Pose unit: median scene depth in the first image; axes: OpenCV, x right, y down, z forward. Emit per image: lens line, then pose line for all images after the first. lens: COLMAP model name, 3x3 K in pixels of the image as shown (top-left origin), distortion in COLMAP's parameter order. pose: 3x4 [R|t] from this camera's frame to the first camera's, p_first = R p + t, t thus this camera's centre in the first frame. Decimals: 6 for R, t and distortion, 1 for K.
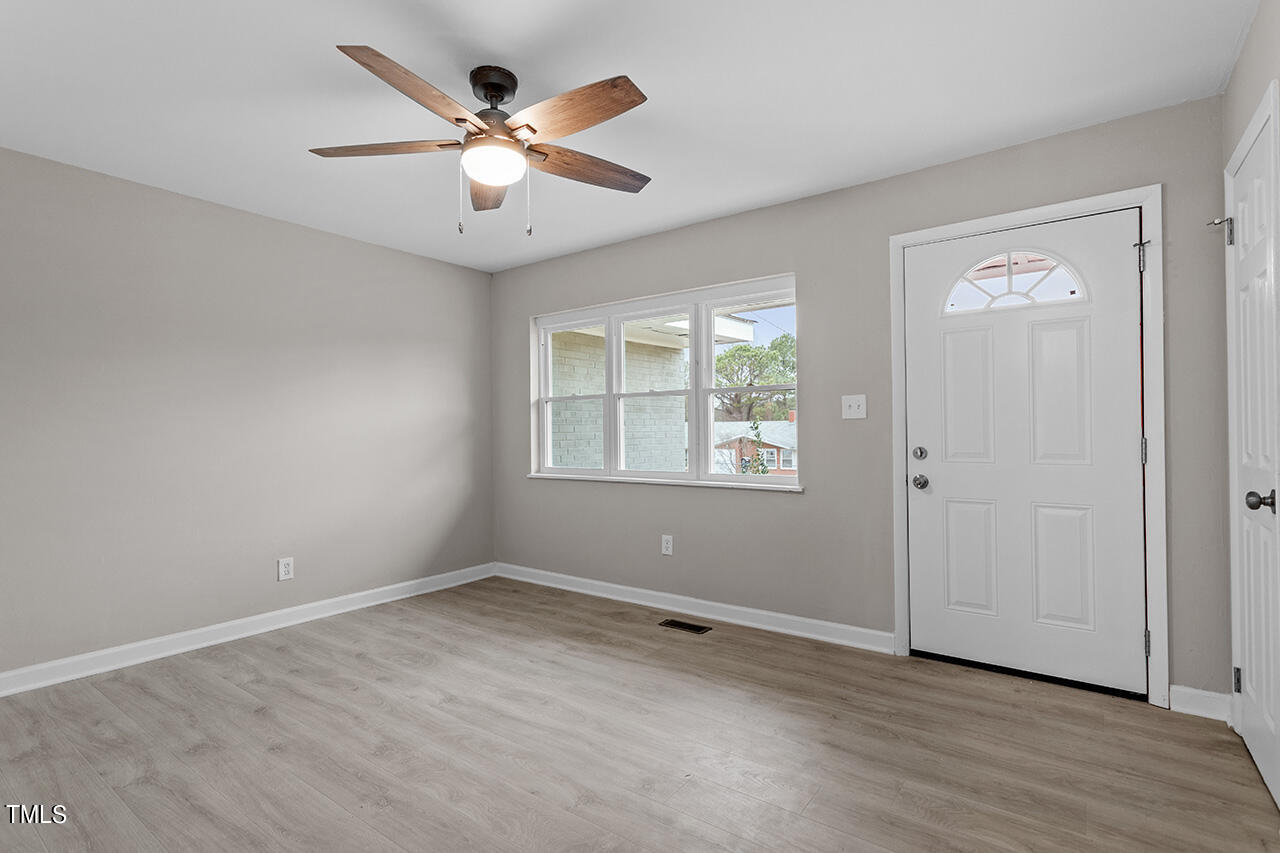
lens RADIAL K [[597.8, 0, 640.0], [0, 597.8, 426.5], [0, 0, 1]] dist [0.002878, 0.000799]
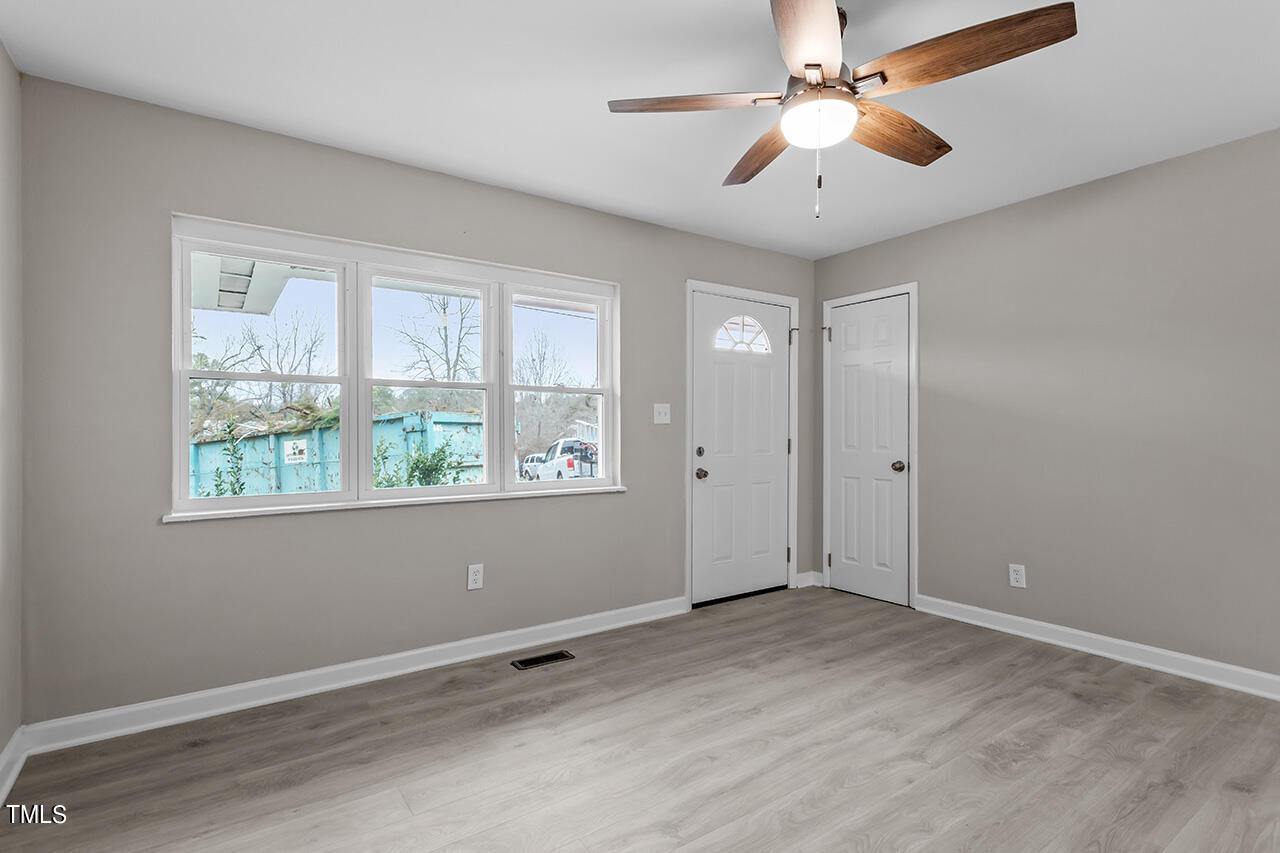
lens RADIAL K [[613.6, 0, 625.2], [0, 613.6, 432.3], [0, 0, 1]] dist [0.004538, 0.001063]
pose [[0.342276, 0.009197, 0.939554, -0.829137], [-0.008395, 0.999942, -0.006730, 0.012701], [-0.939562, -0.005584, 0.342334, 0.677603]]
